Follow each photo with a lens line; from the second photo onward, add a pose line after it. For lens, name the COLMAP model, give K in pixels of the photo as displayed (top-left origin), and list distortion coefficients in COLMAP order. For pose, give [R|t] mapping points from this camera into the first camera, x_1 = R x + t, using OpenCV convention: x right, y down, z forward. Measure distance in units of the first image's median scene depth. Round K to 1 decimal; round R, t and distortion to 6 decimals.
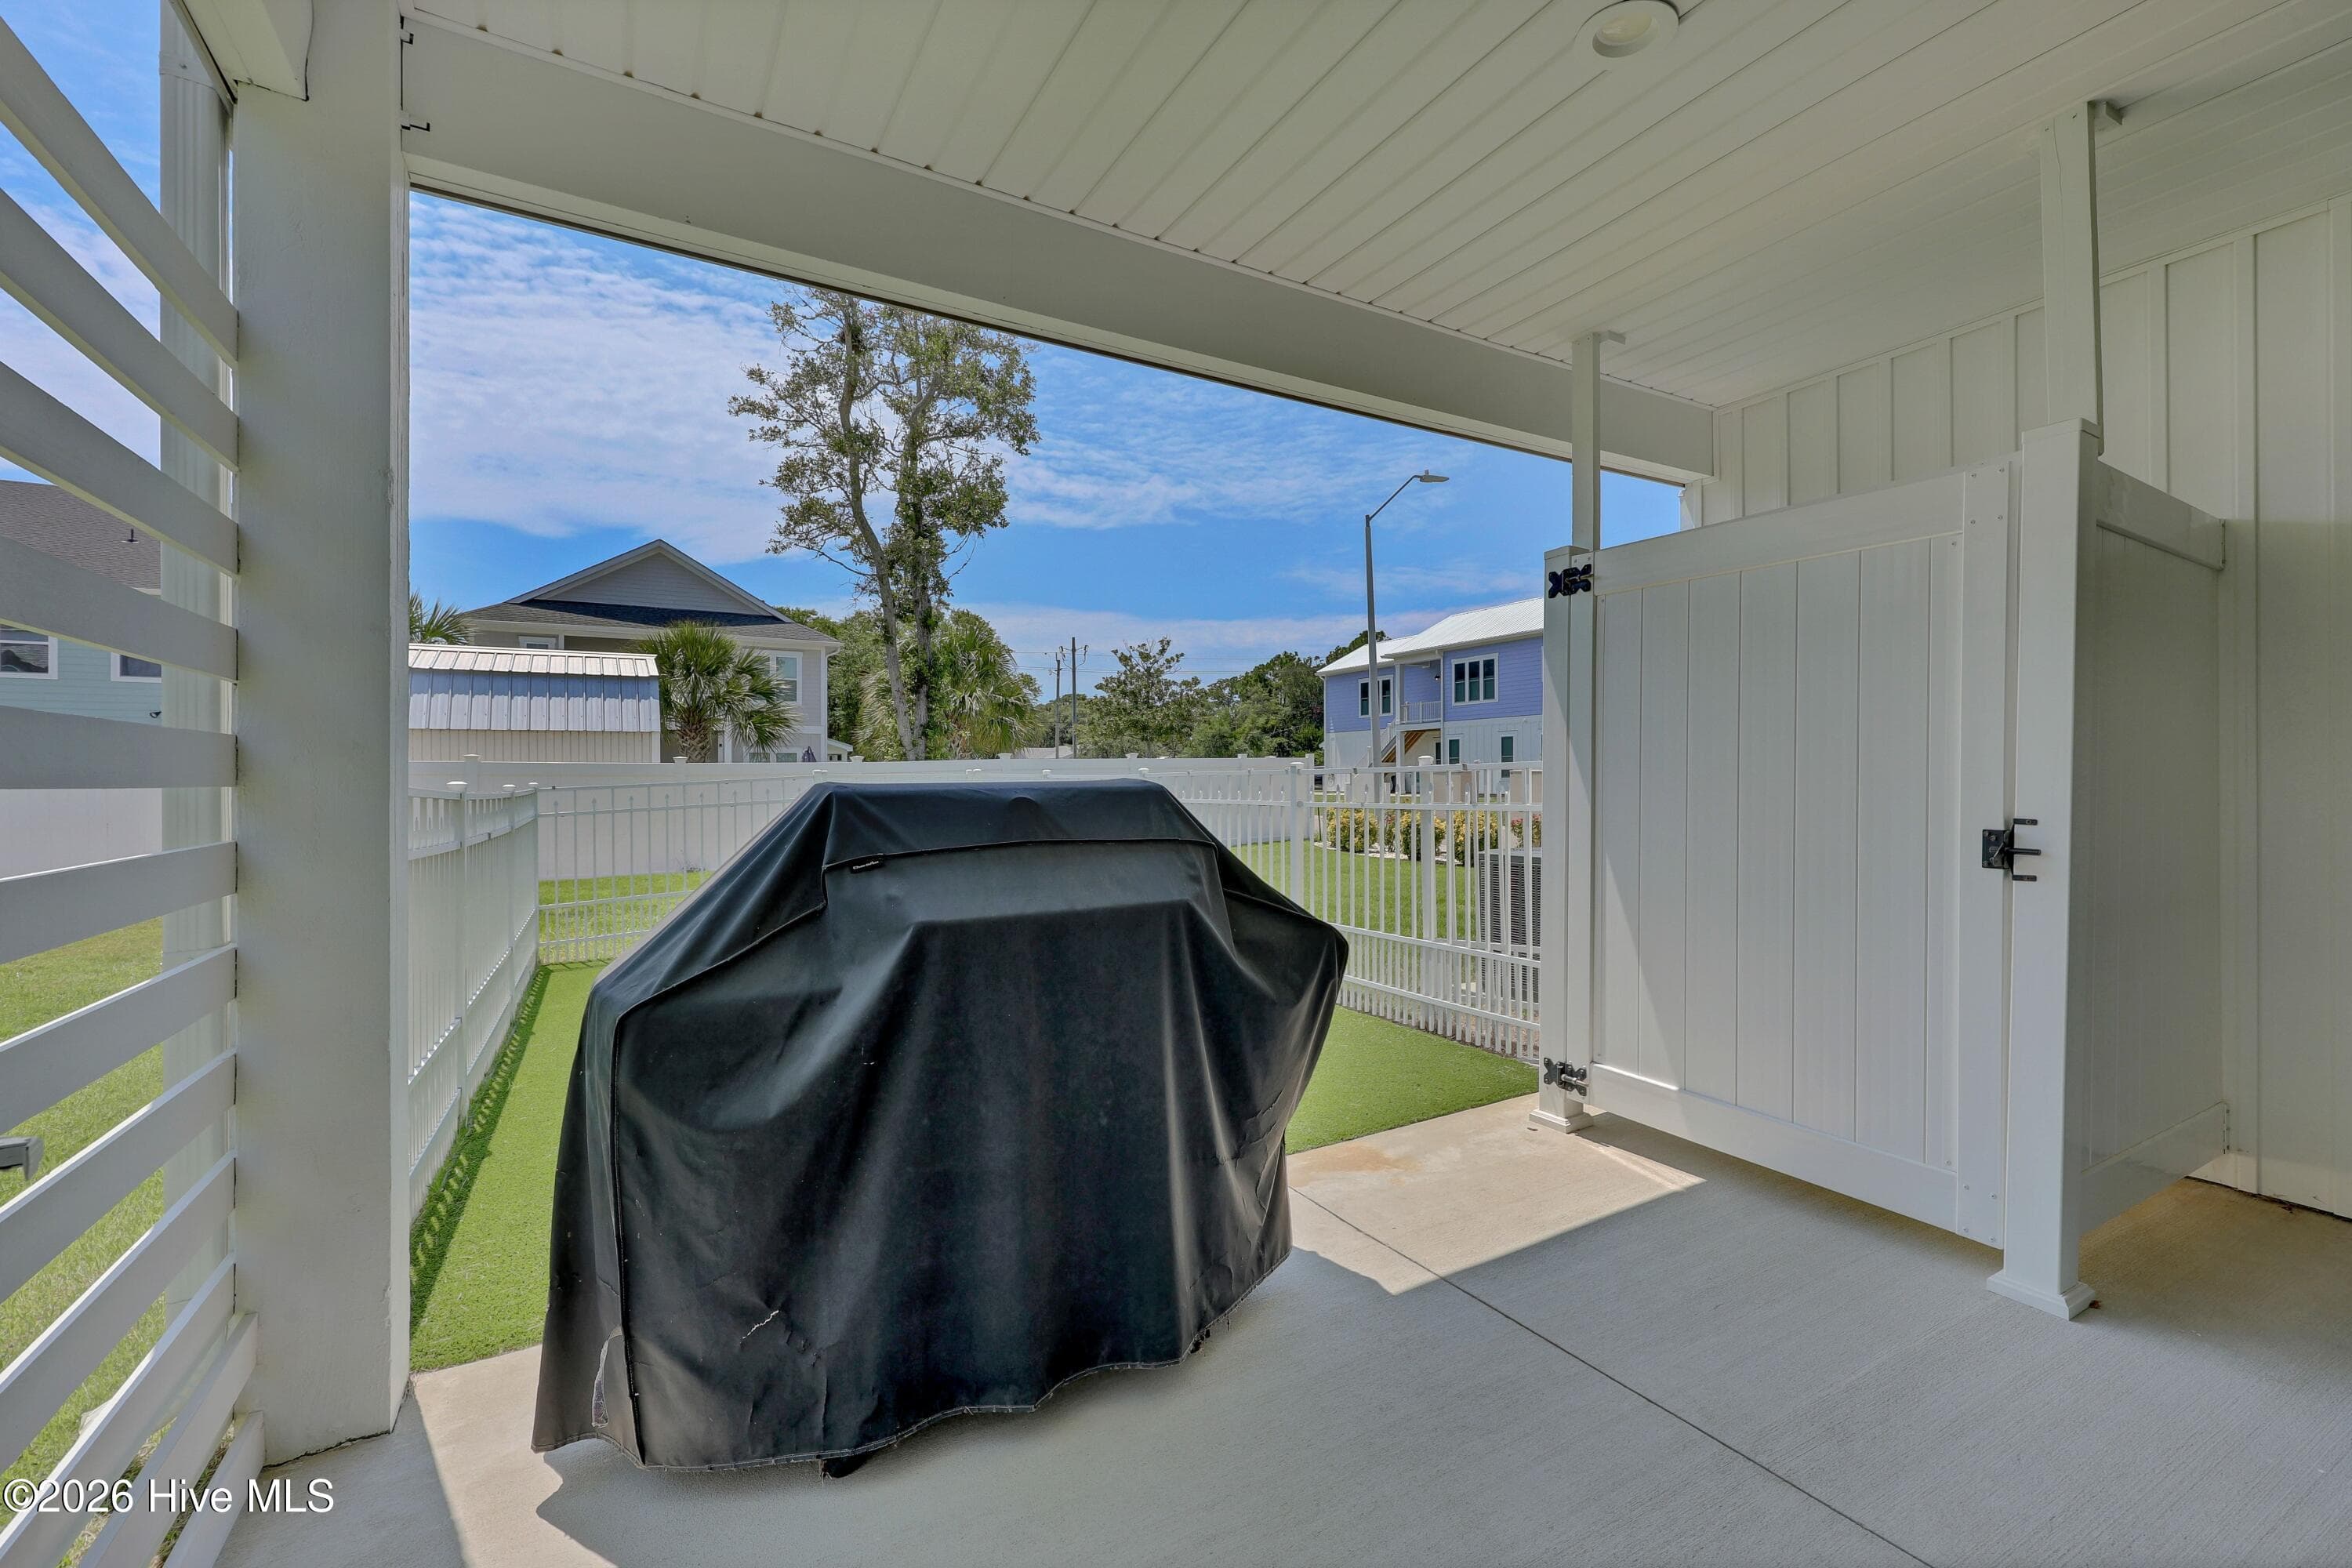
lens RADIAL K [[977.9, 0, 1183.7], [0, 977.9, 779.2], [0, 0, 1]] dist [-0.001121, 0.000015]
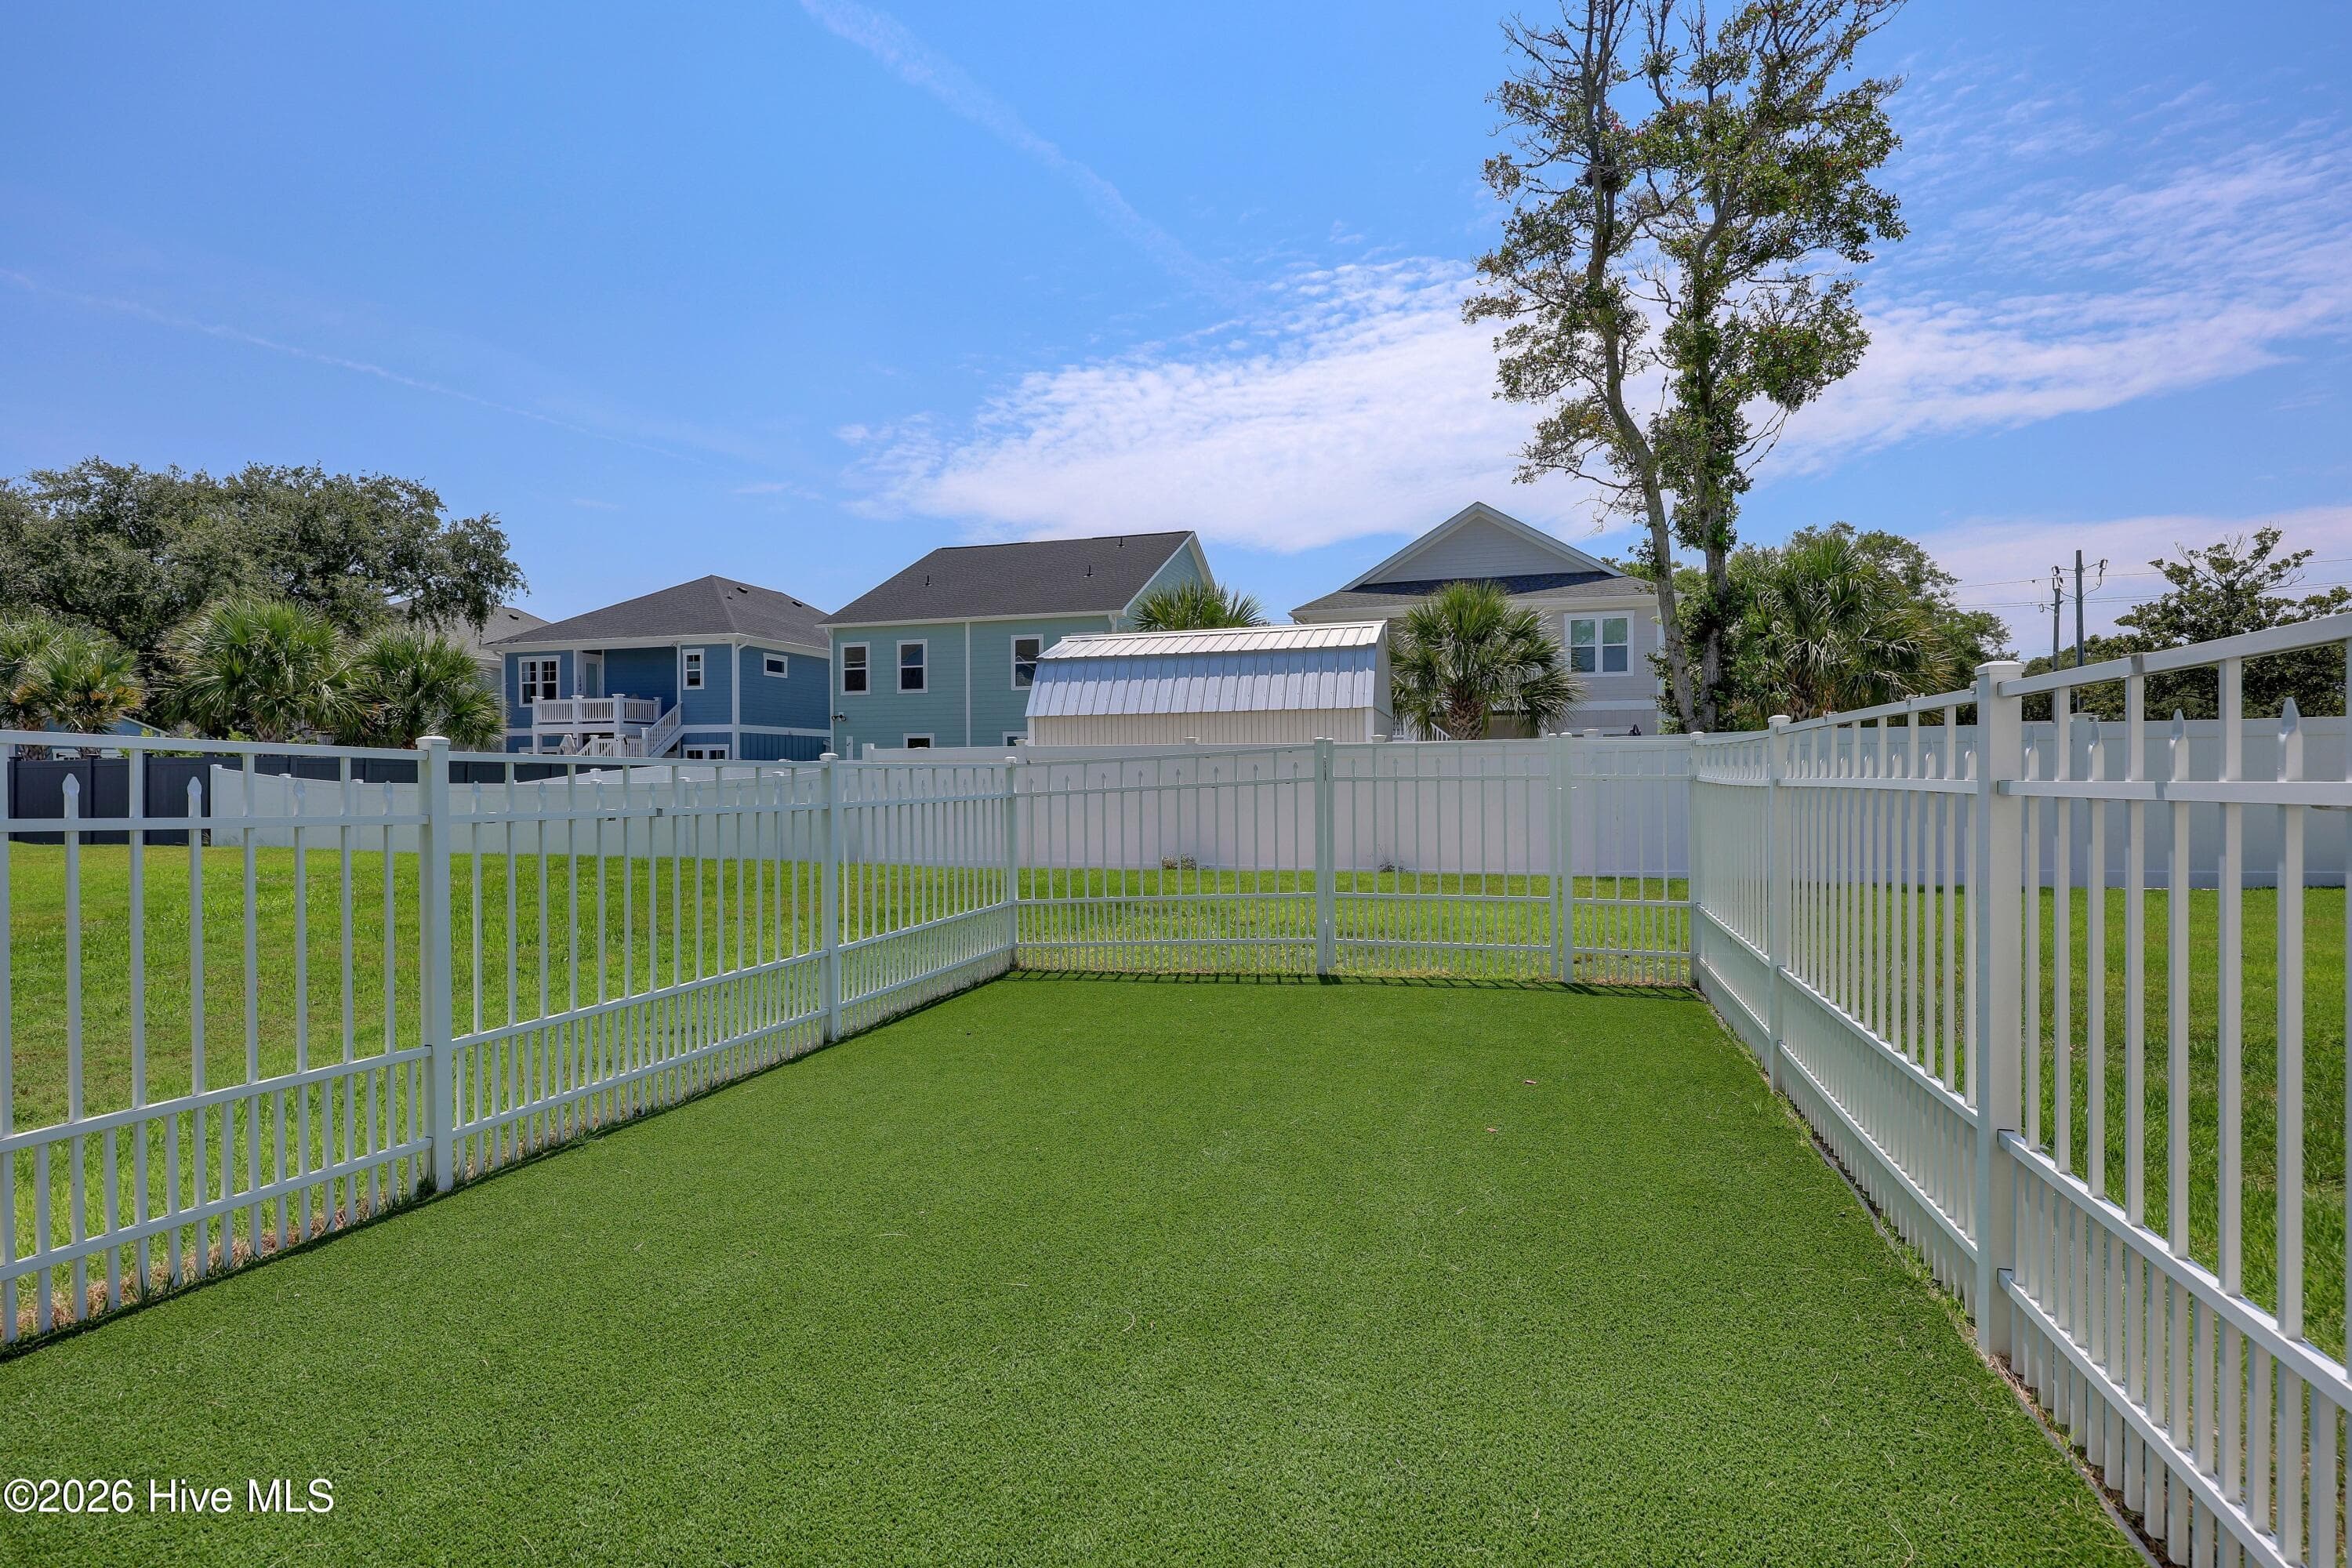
lens RADIAL K [[1148.3, 0, 1176.0], [0, 1148.3, 784.0], [0, 0, 1]] dist [-0.000686, -0.001504]
pose [[0.696748, 0.005519, -0.717295, 0.062122], [0.001658, 0.999955, 0.009305, 0.008749], [0.717314, -0.007673, 0.696708, 0.130890]]
